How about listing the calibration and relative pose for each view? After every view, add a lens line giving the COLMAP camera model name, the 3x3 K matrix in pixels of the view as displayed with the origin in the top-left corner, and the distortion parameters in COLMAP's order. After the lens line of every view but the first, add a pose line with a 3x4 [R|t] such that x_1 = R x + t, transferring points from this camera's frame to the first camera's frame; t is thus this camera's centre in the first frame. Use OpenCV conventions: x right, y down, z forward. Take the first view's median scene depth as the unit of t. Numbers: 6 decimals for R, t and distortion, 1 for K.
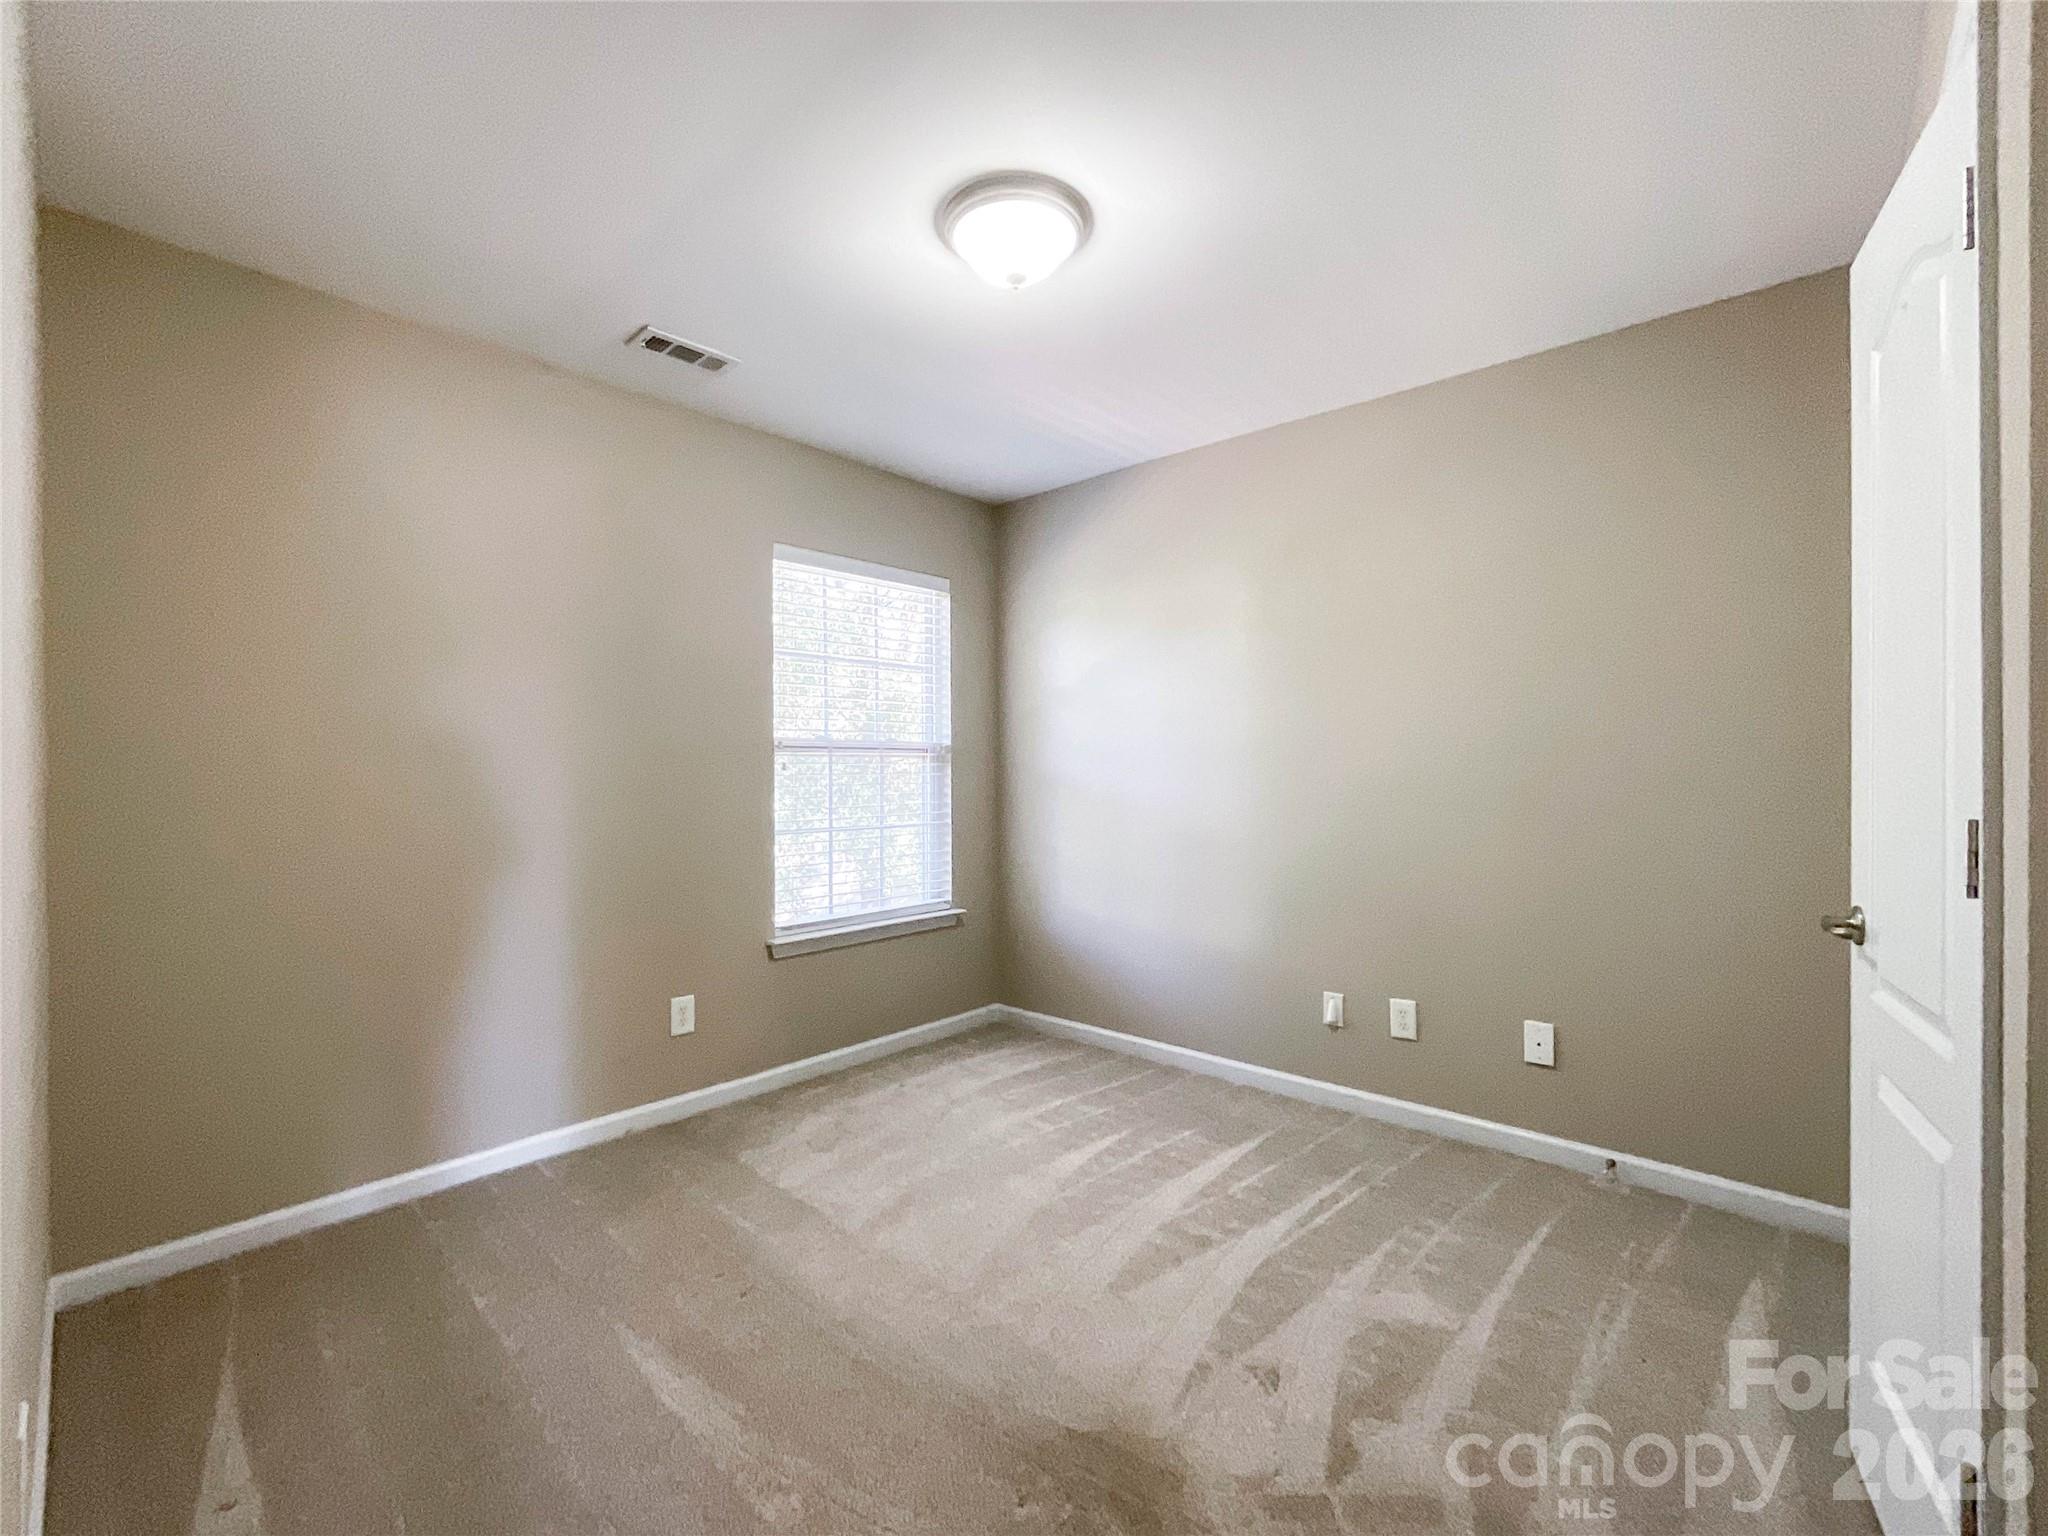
lens RADIAL K [[854.9, 0, 1020.2], [0, 854.9, 765.5], [0, 0, 1]] dist [-0.010597, 0.000535]
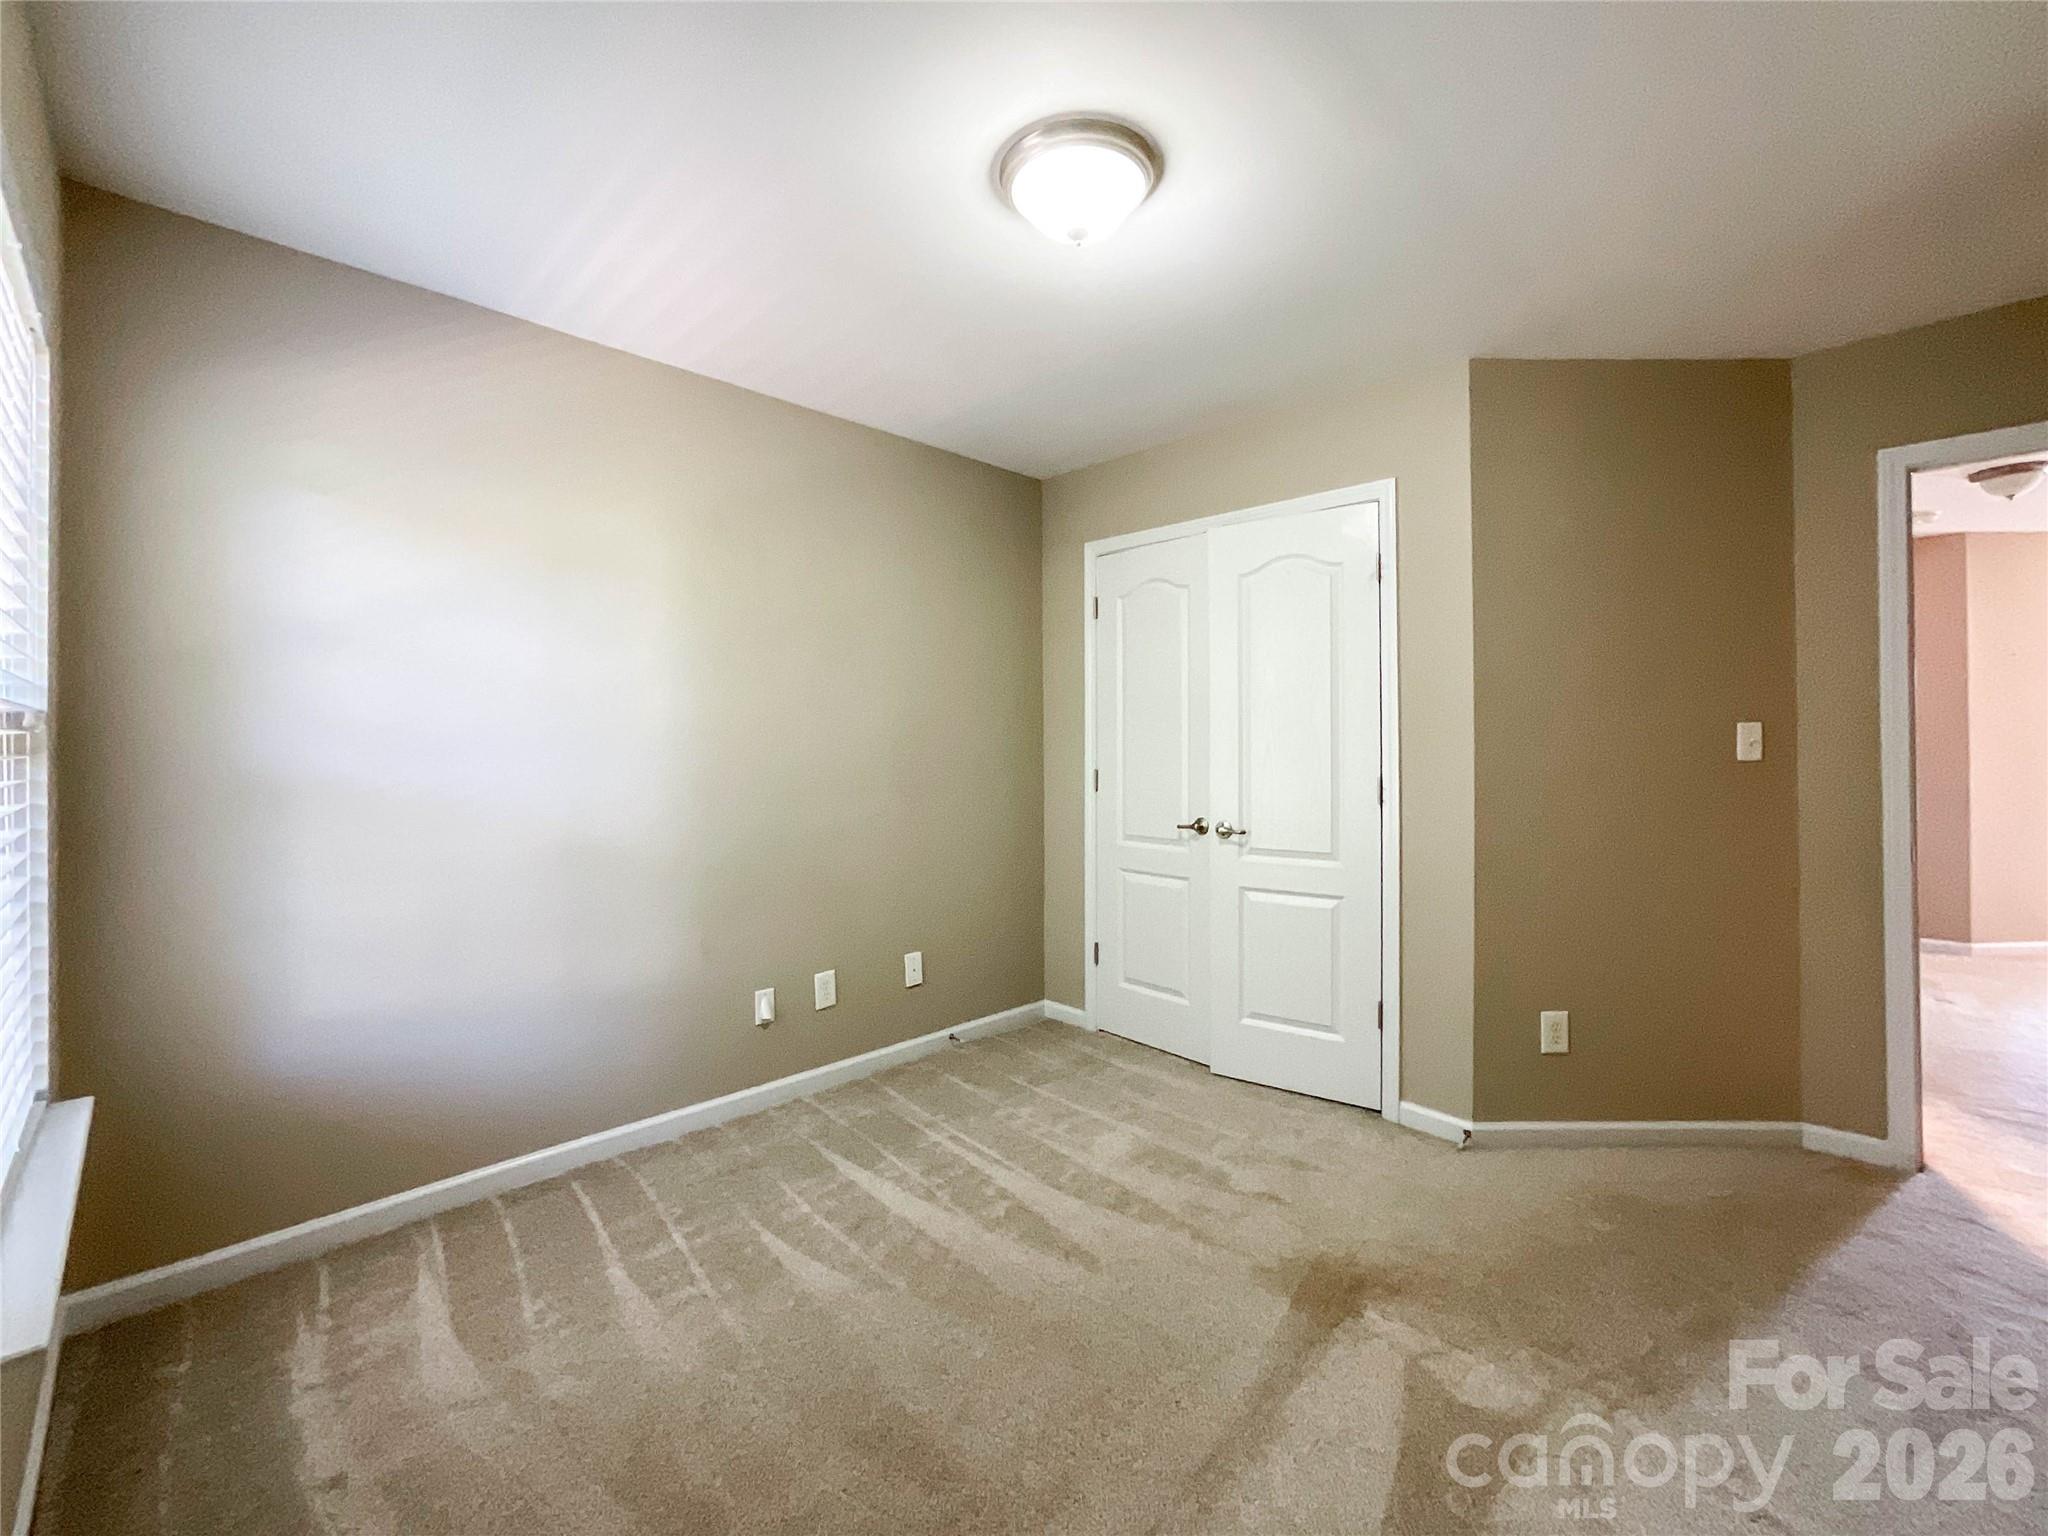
lens RADIAL K [[854.9, 0, 1020.2], [0, 854.9, 765.5], [0, 0, 1]] dist [-0.010597, 0.000535]
pose [[0.068509, -0.019438, 0.997461, -0.688669], [-0.005236, 0.999789, 0.019843, -0.012532], [-0.997637, -0.006582, 0.068393, 0.769533]]
